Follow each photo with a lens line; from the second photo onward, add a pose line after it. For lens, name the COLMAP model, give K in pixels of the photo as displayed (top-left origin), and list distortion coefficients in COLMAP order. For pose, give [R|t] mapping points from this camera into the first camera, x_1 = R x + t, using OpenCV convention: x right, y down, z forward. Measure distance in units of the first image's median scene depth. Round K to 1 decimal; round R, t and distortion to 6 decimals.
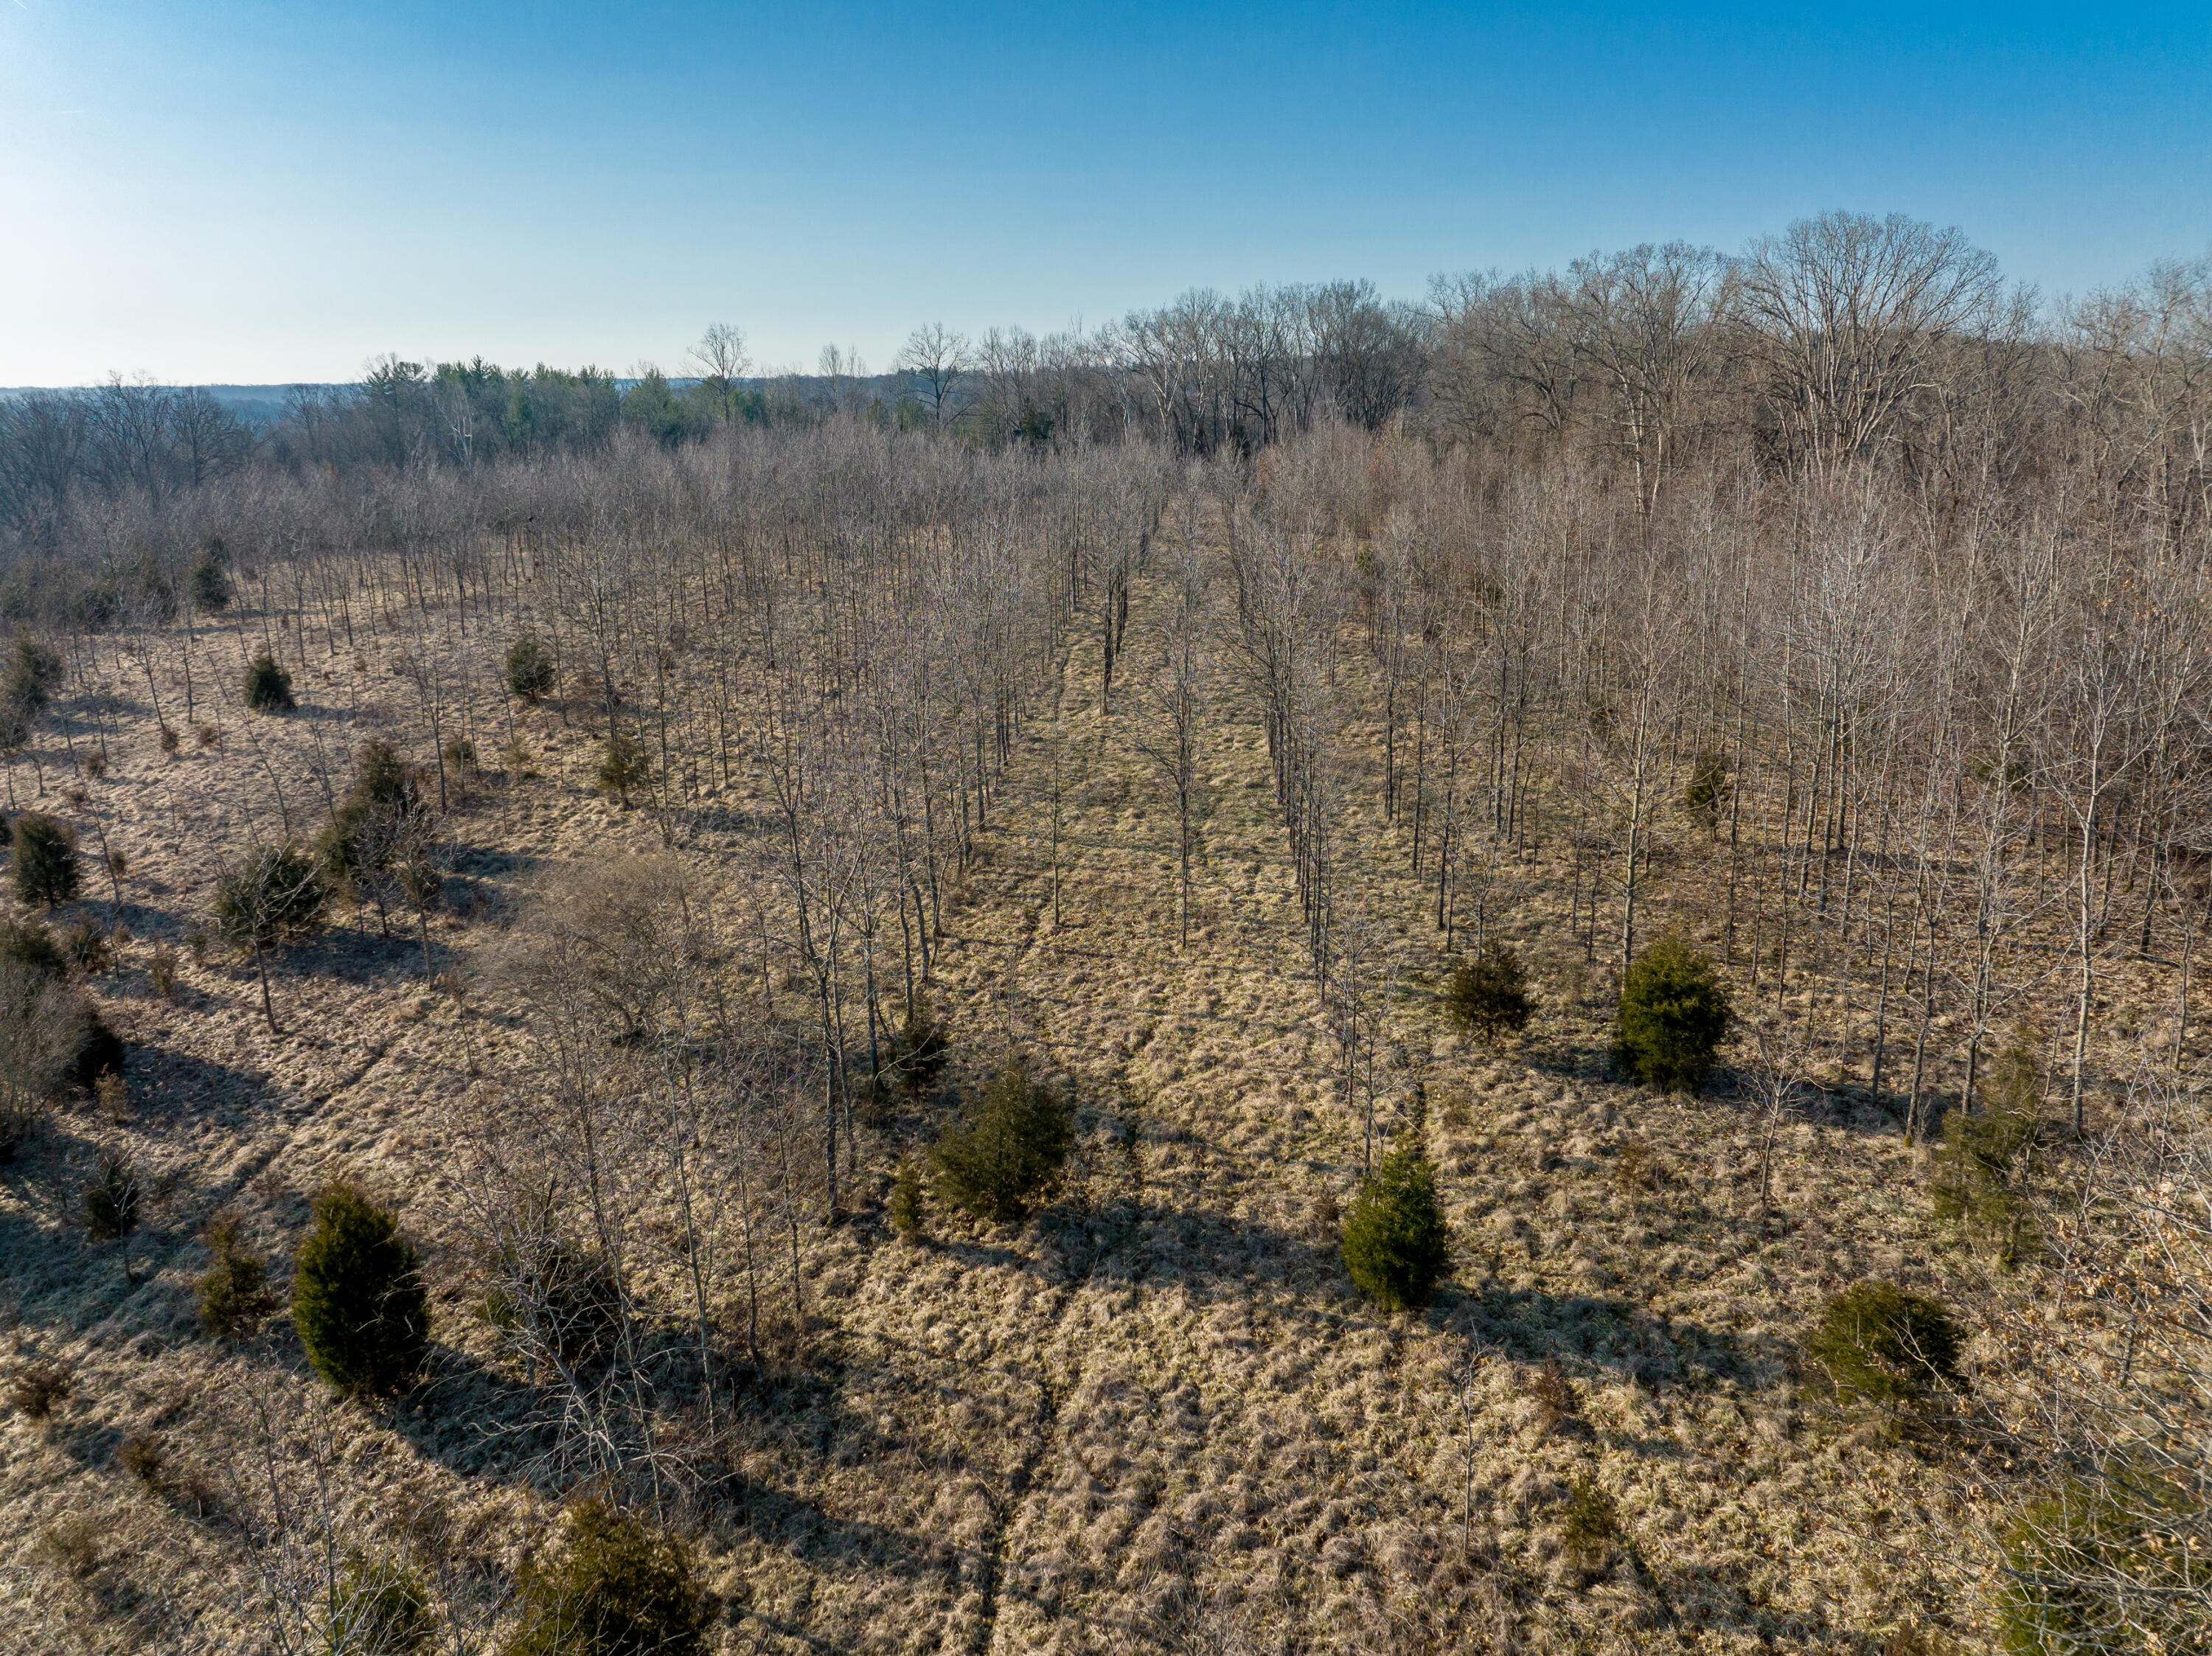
lens RADIAL K [[1585.5, 0, 1106.1], [0, 1585.5, 828.2], [0, 0, 1]] dist [-0.042336, 0.014548]
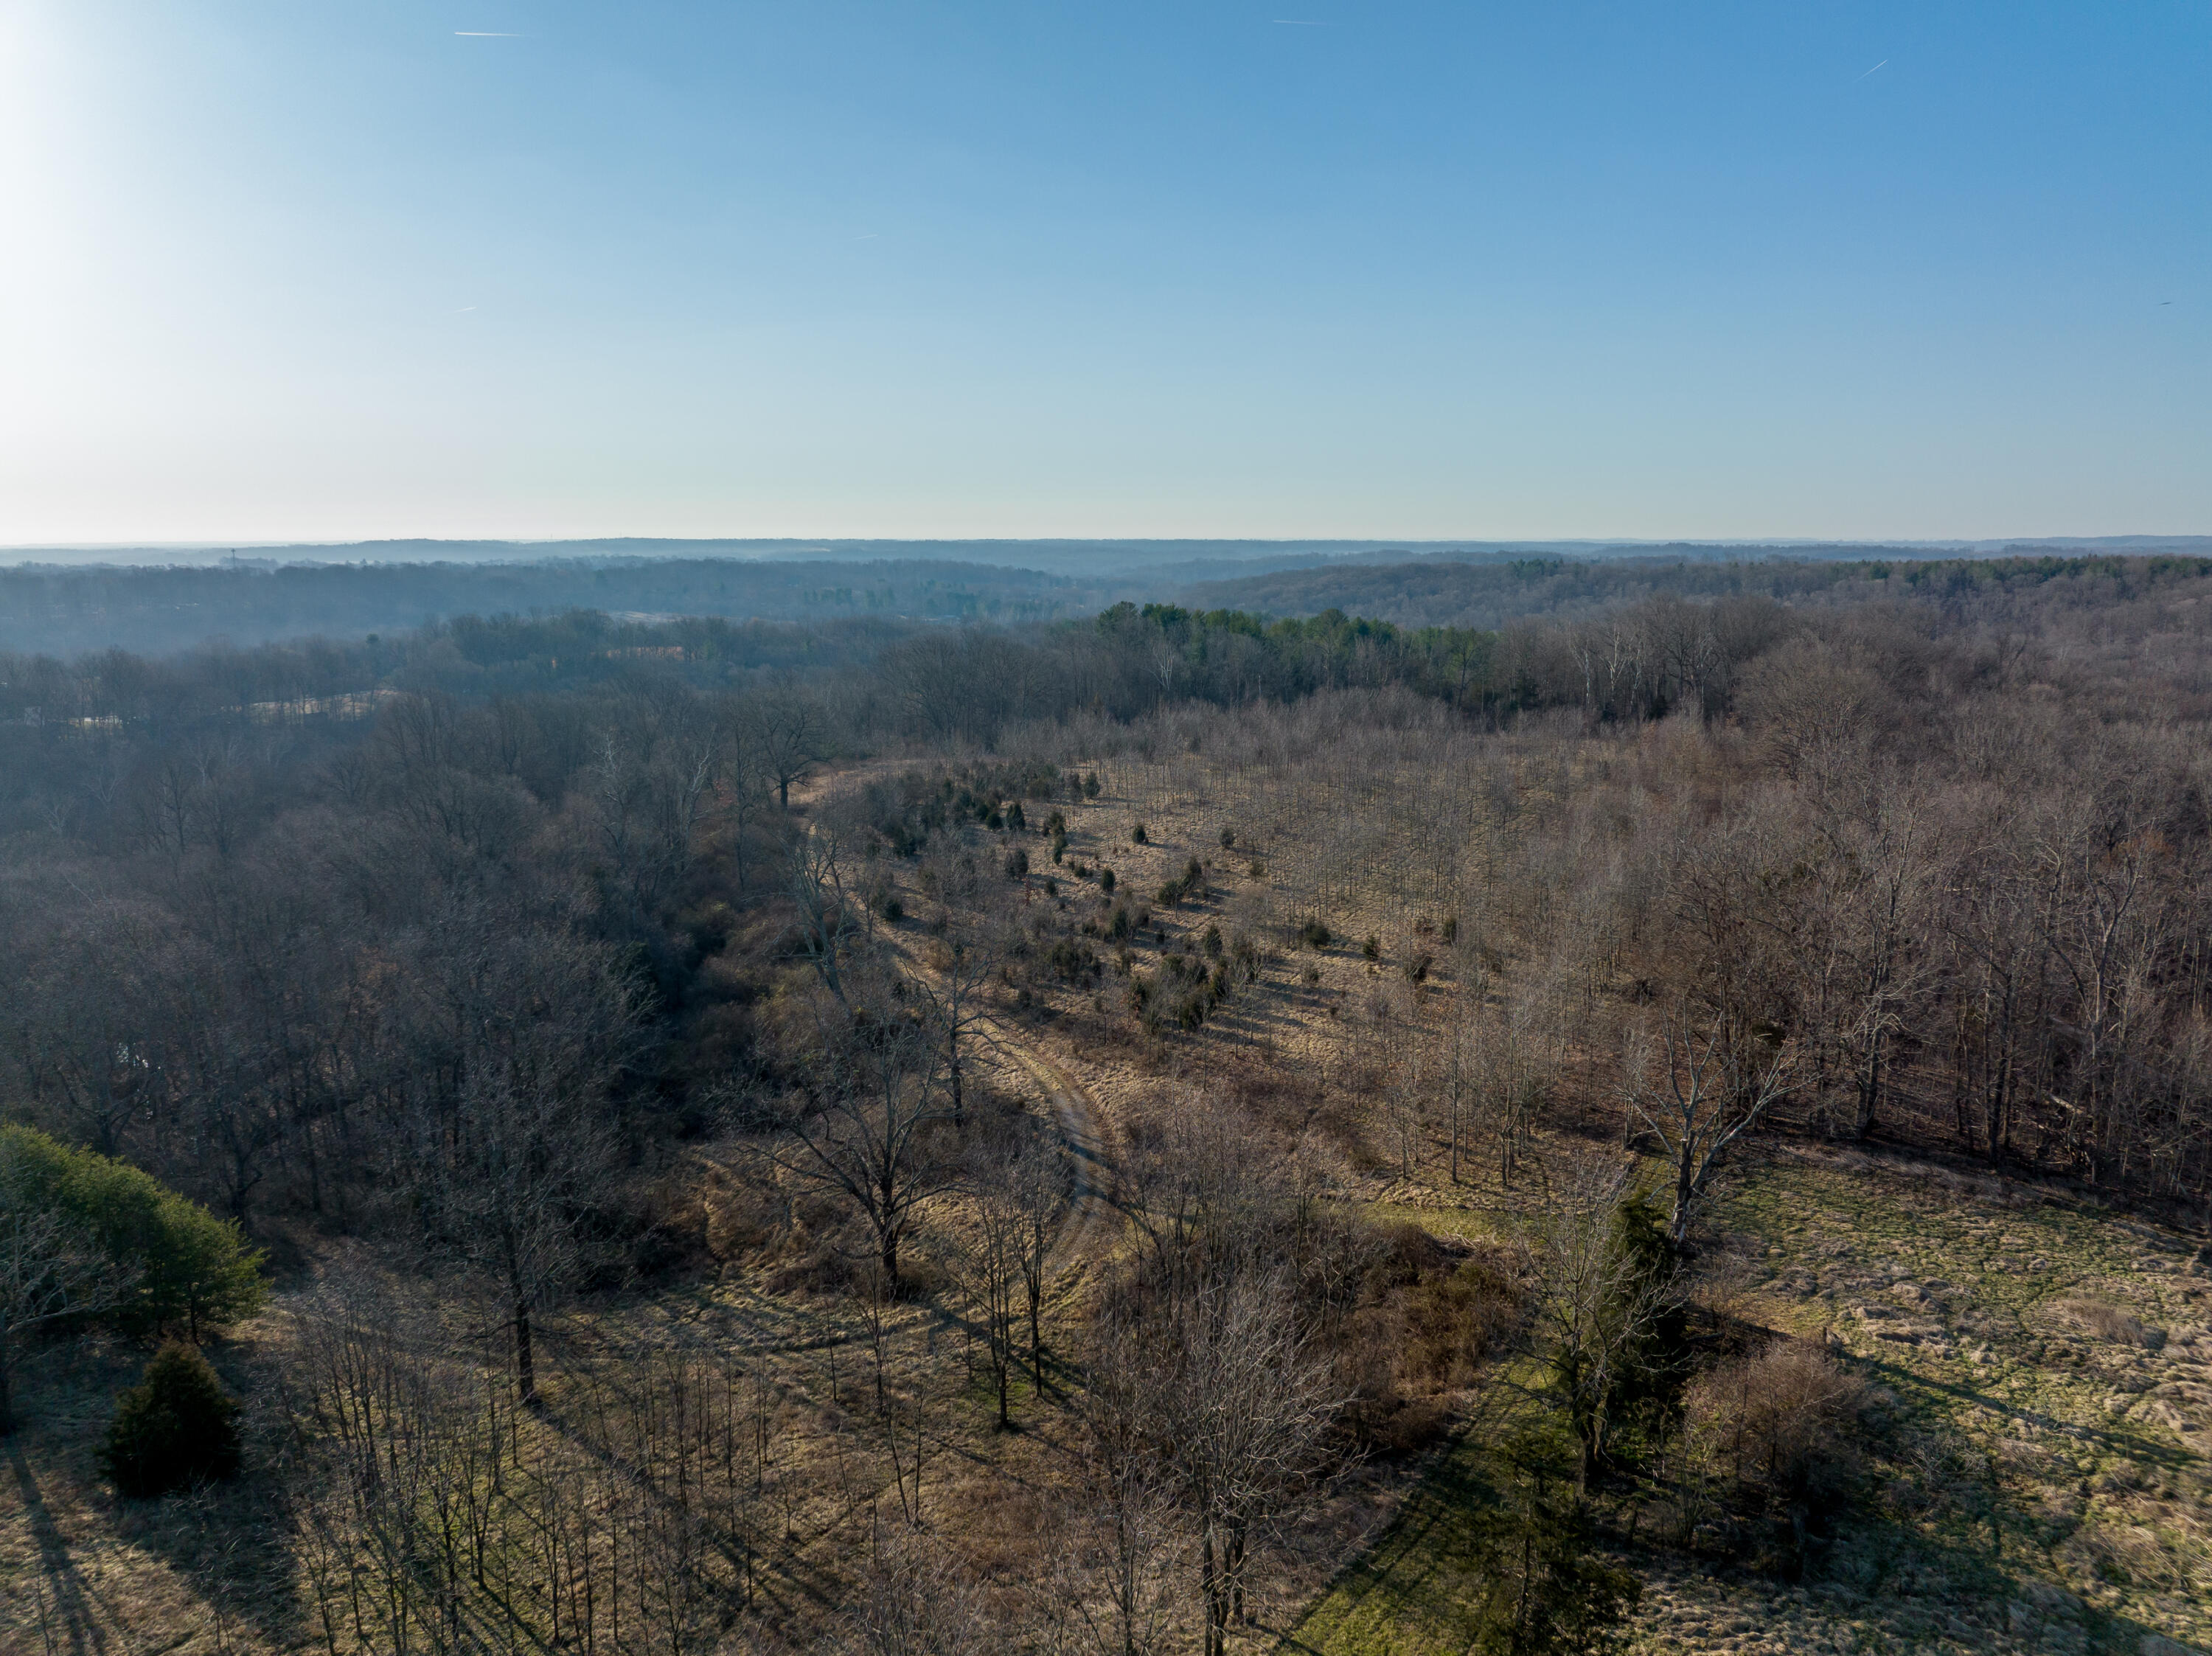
lens RADIAL K [[1585.5, 0, 1101.5], [0, 1585.5, 825.3], [0, 0, 1]] dist [-0.042336, 0.014548]
pose [[0.925304, 0.075622, -0.371610, 0.603707], [-0.110379, 0.991195, -0.073135, 0.140827], [0.362808, 0.108690, 0.925504, -2.138705]]
